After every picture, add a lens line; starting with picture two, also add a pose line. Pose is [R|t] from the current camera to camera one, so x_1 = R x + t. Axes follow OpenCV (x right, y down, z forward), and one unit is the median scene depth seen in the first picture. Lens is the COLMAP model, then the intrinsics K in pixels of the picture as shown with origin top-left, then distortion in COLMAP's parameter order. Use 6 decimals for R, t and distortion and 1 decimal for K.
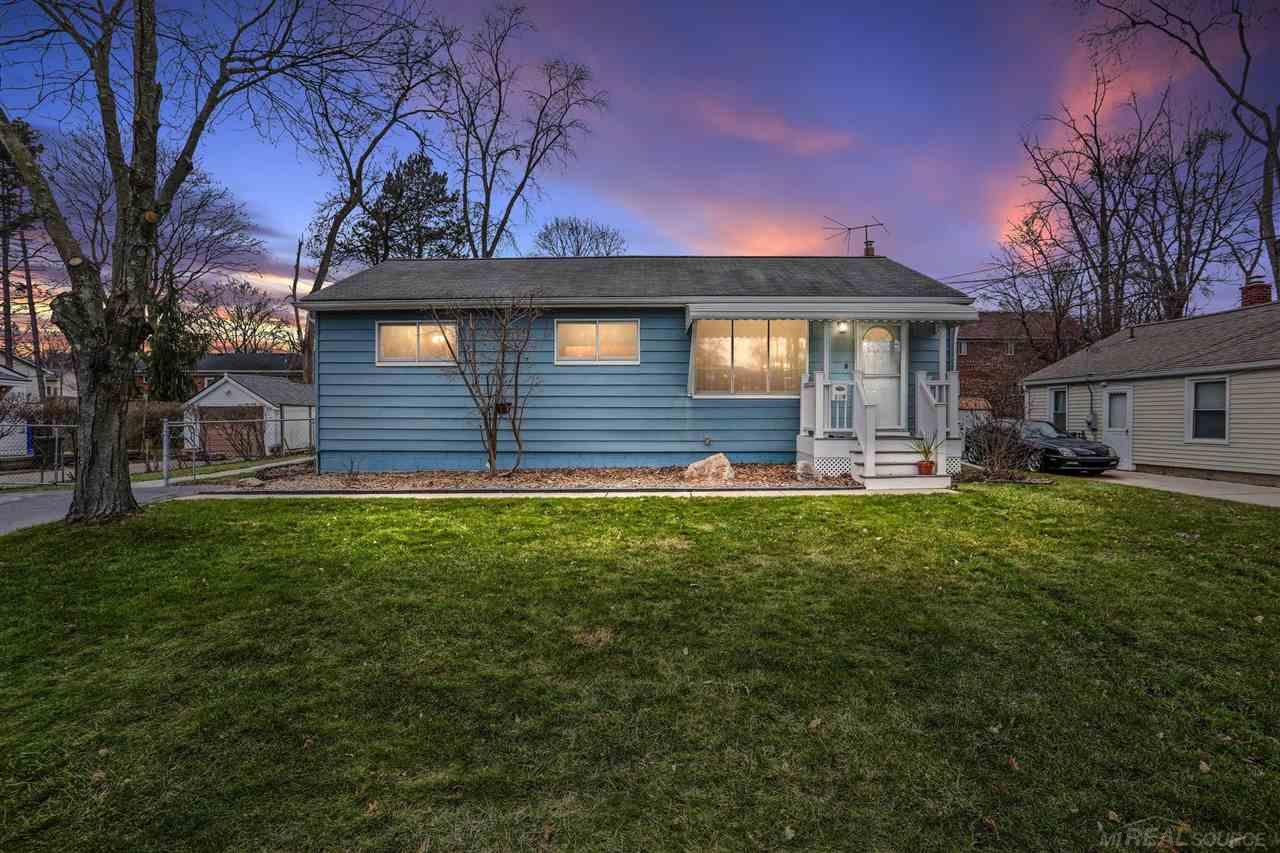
lens RADIAL K [[659.8, 0, 684.5], [0, 659.8, 423.2], [0, 0, 1]] dist [-0.036108, 0.000056]
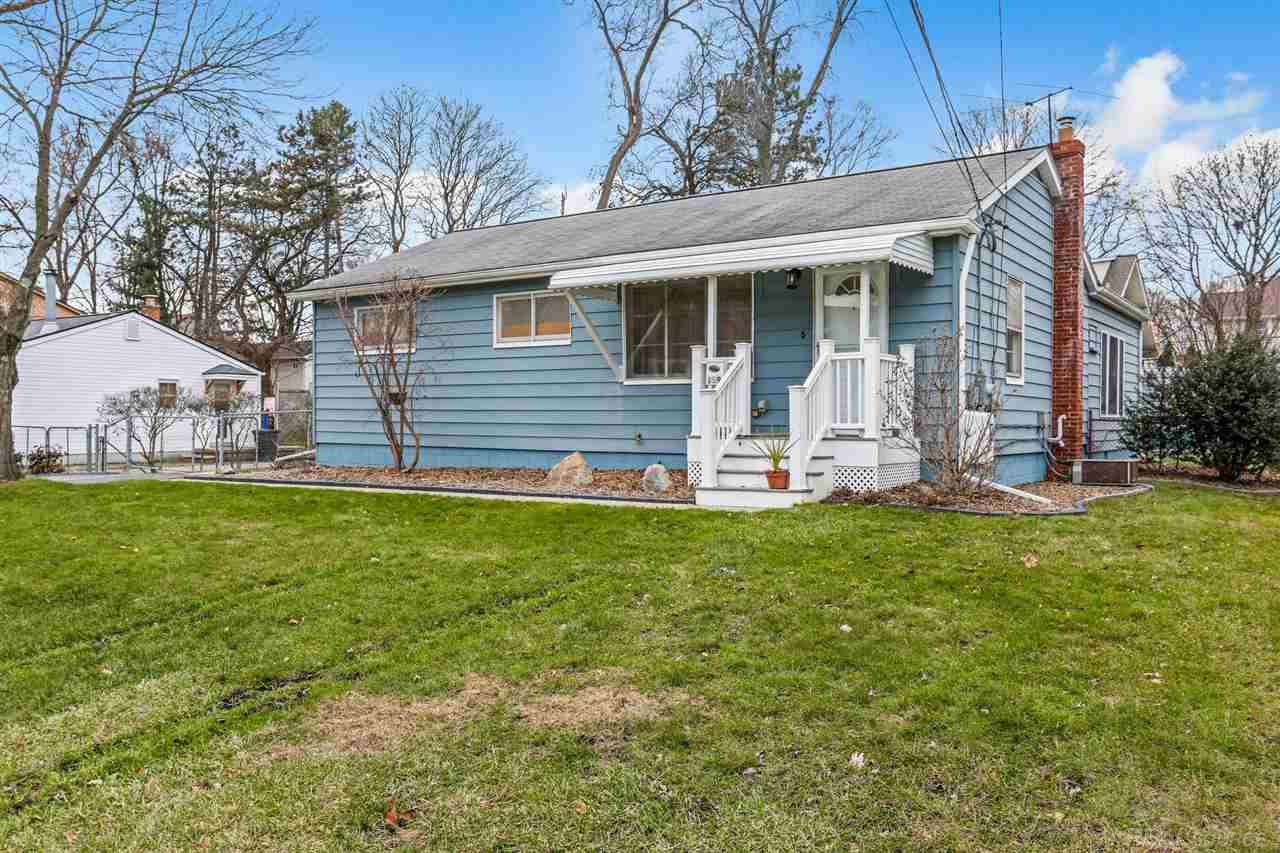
lens RADIAL K [[1007.4, 0, 640.0], [0, 1007.4, 426.5], [0, 0, 1]] dist [0.000305, 0.000942]
pose [[0.823106, 0.007854, -0.567834, 0.812010], [-0.003315, 0.999954, 0.009025, 0.002069], [0.567878, -0.005546, 0.823094, 0.021562]]
